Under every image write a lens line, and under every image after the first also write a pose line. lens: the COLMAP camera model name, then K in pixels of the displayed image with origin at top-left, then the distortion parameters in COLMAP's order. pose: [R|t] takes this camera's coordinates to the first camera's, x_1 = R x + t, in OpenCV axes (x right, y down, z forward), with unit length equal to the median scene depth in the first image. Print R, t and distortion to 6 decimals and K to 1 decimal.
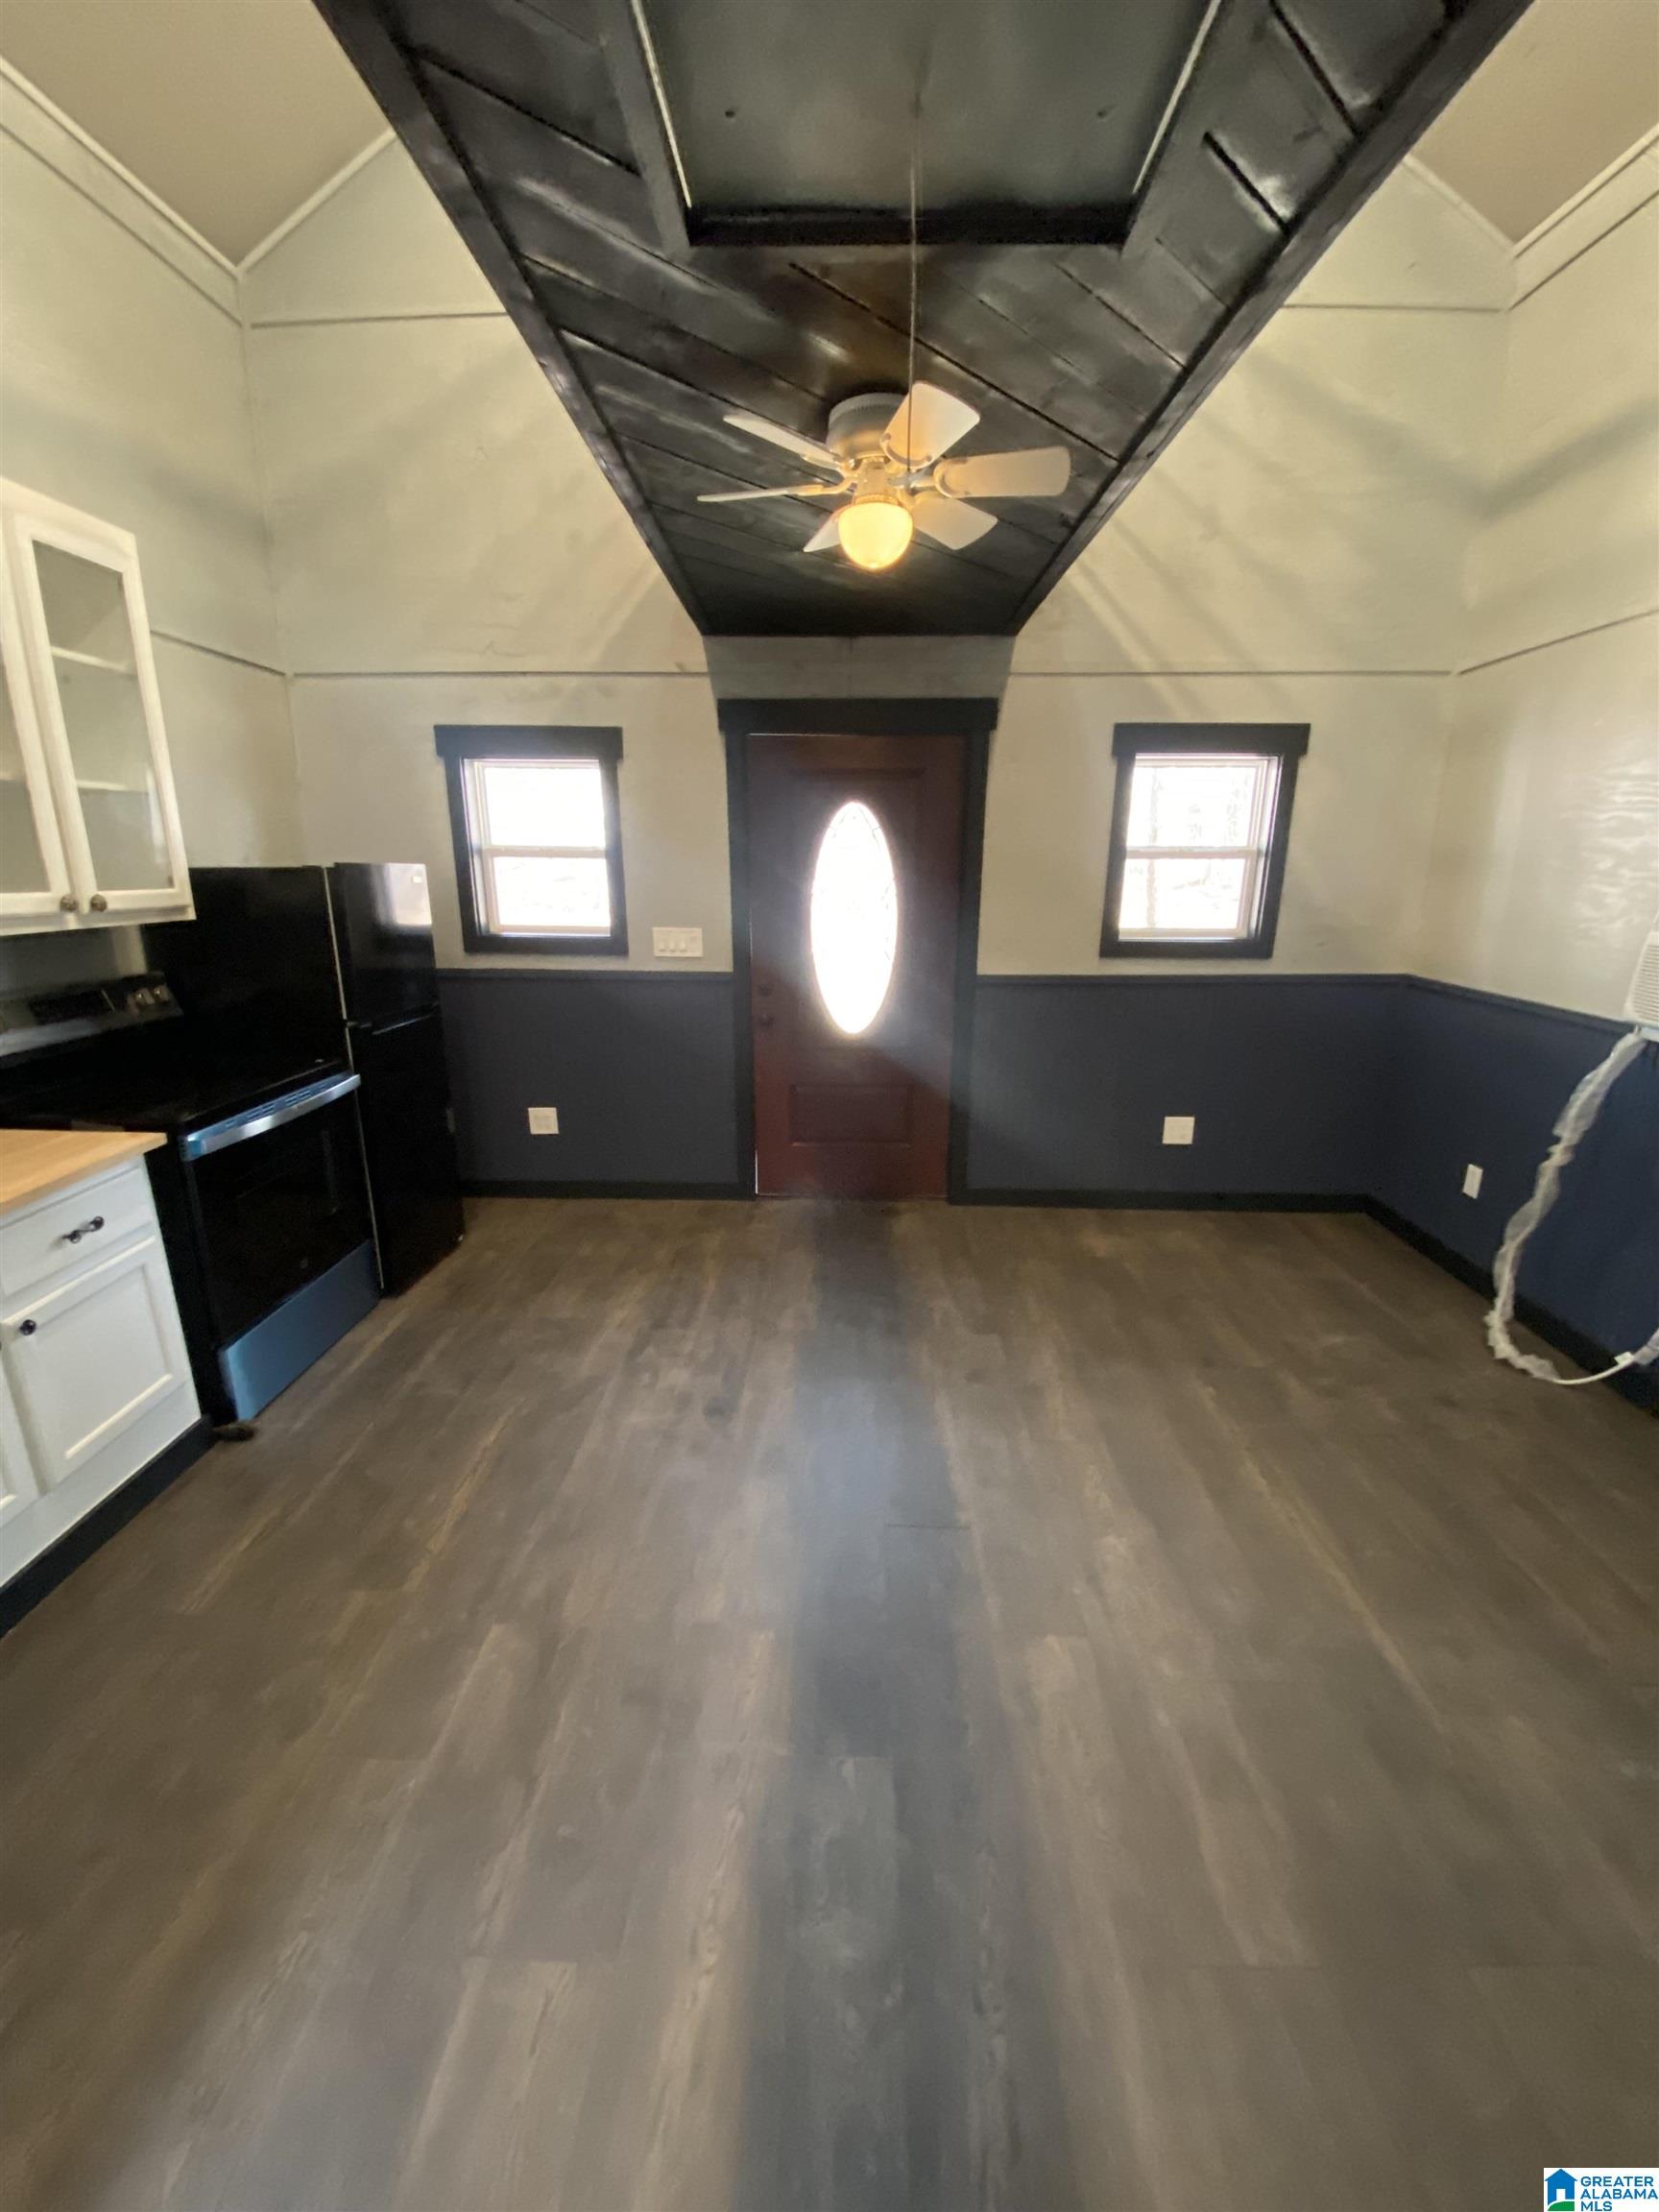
lens RADIAL K [[856.6, 0, 841.3], [0, 856.6, 1111.2], [0, 0, 1]] dist [0.014944, -0.027203]
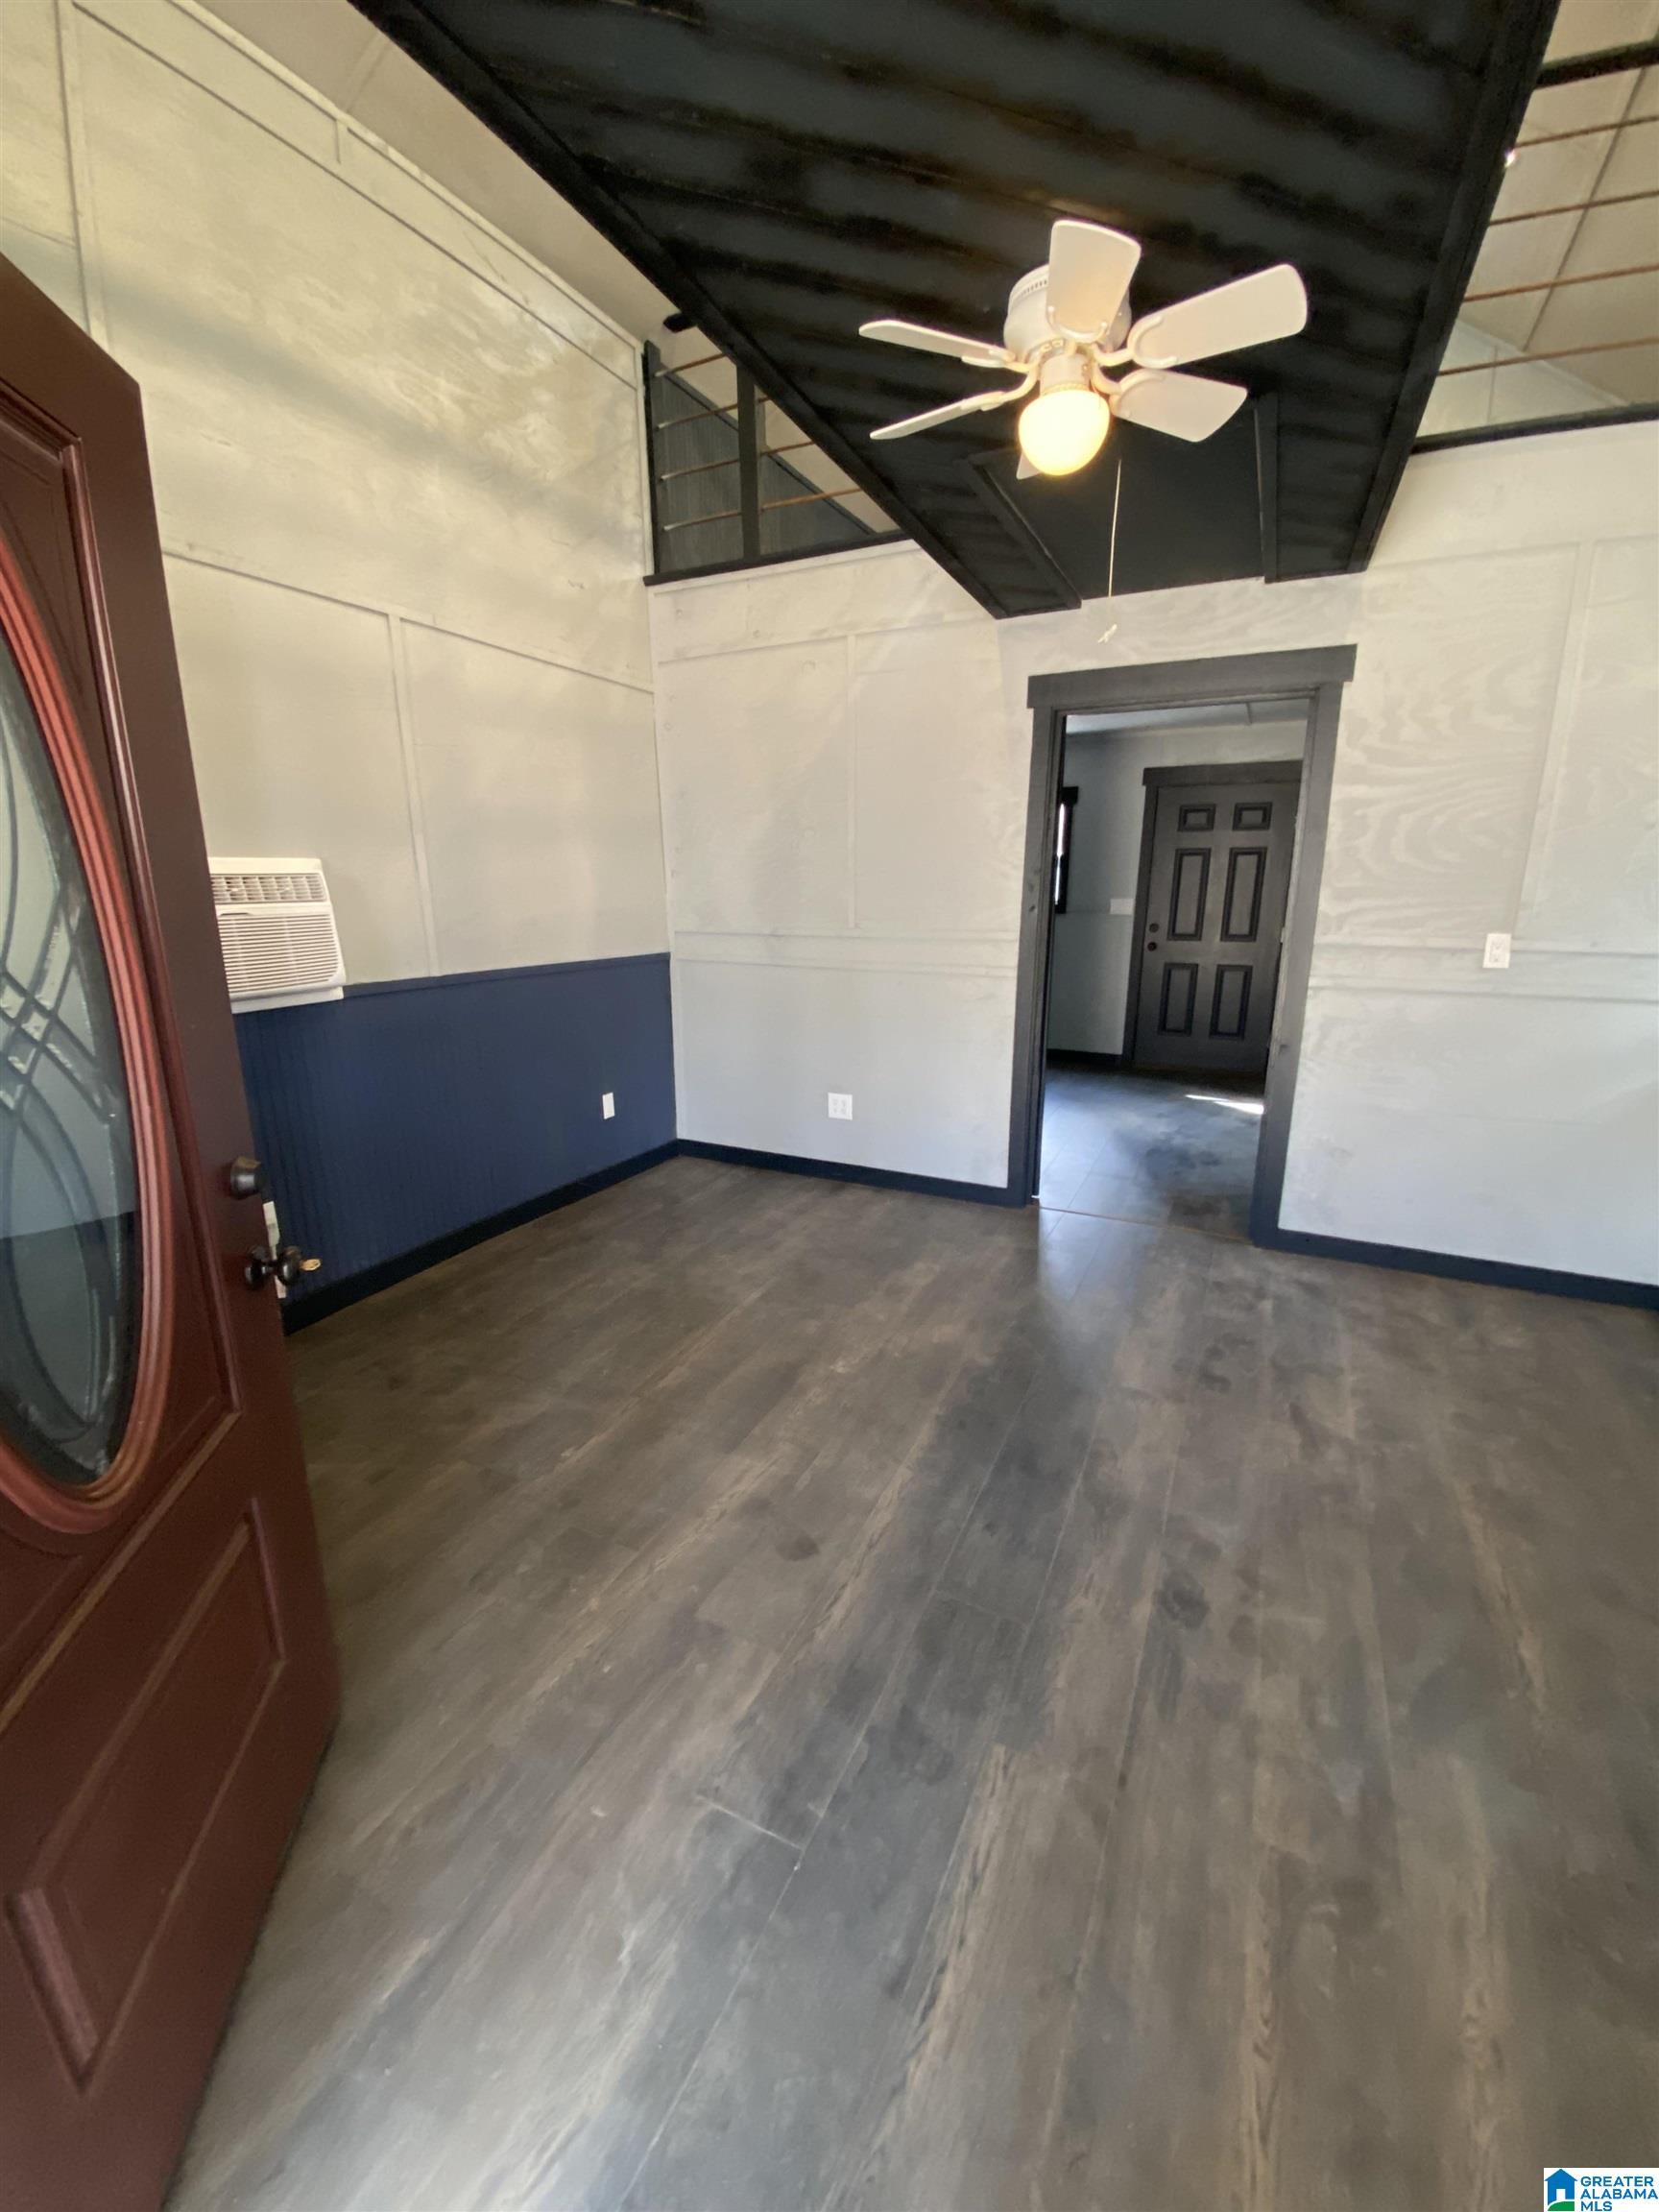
lens RADIAL K [[884.9, 0, 827.1], [0, 884.9, 1105.1], [0, 0, 1]] dist [0.016118, -0.019415]
pose [[-0.905846, -0.111550, 0.408655, -0.133376], [0.107966, 0.872047, 0.477365, -0.395722], [-0.409616, 0.476540, -0.777897, 1.533294]]
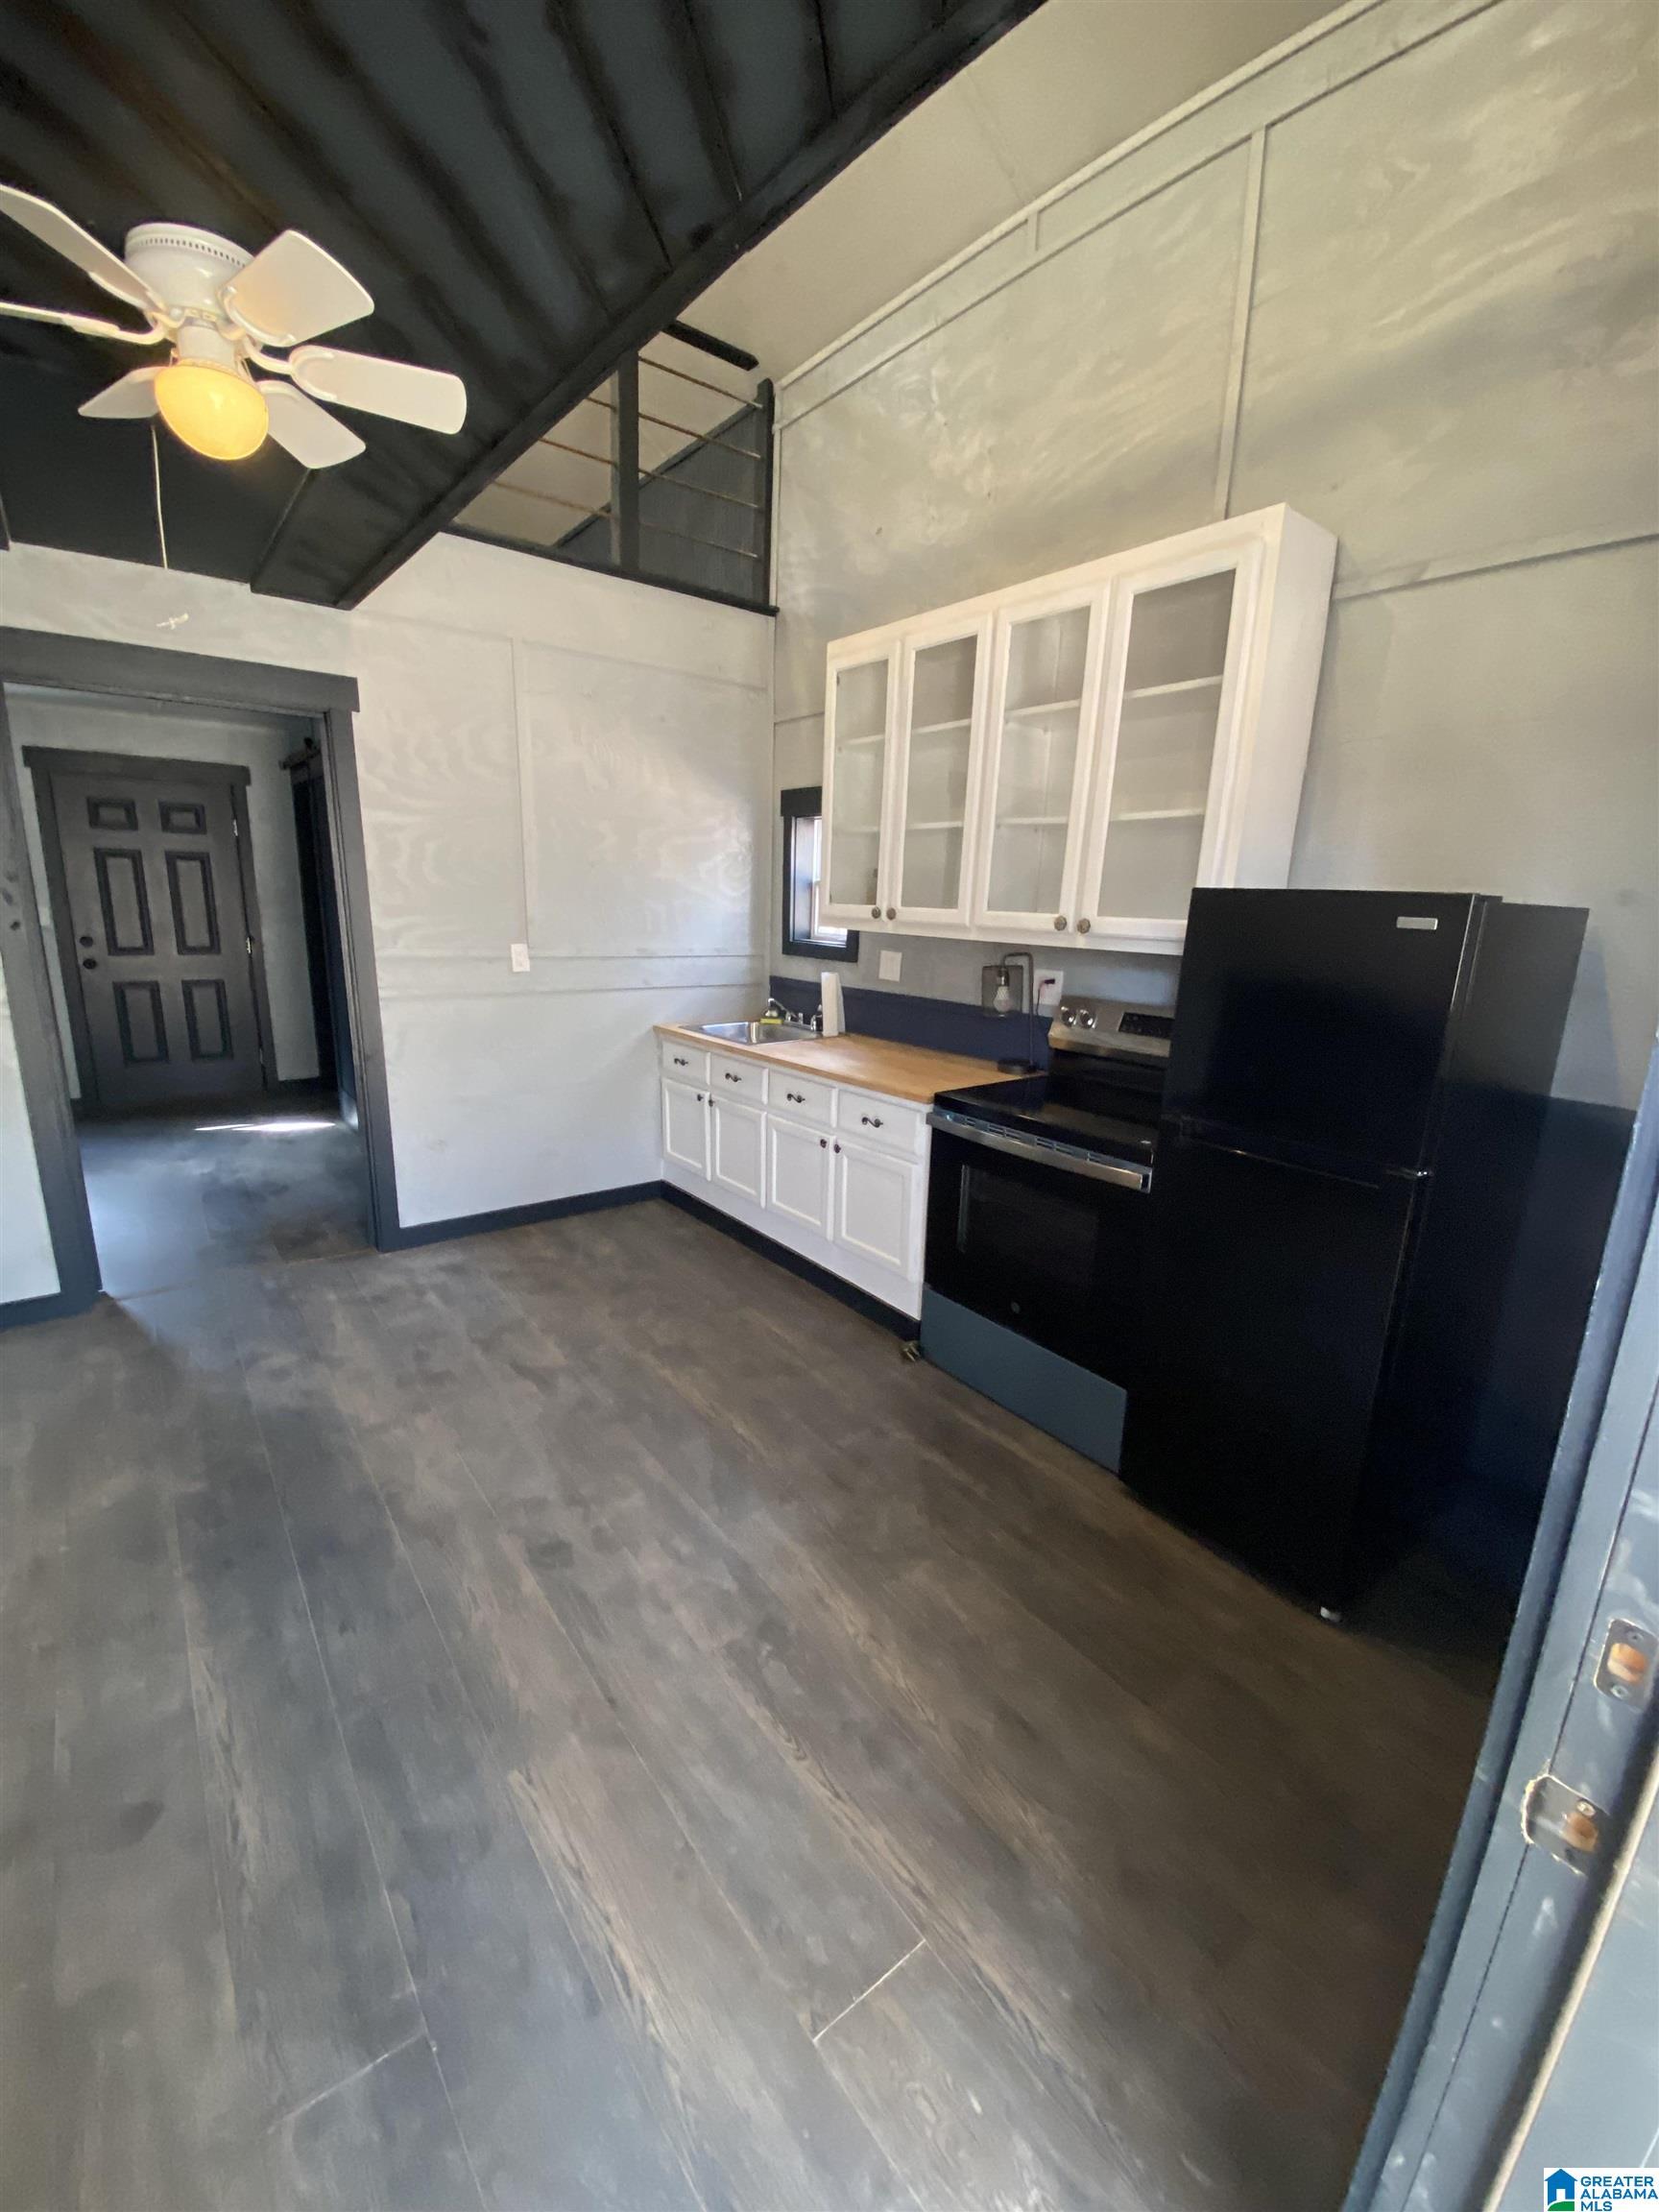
lens RADIAL K [[884.9, 0, 827.1], [0, 884.9, 1105.1], [0, 0, 1]] dist [0.016118, -0.019415]
pose [[-0.776239, 0.110884, -0.620610, 0.124065], [-0.205236, 0.886340, 0.415065, -0.416229], [0.596096, 0.449561, -0.665255, 1.550721]]
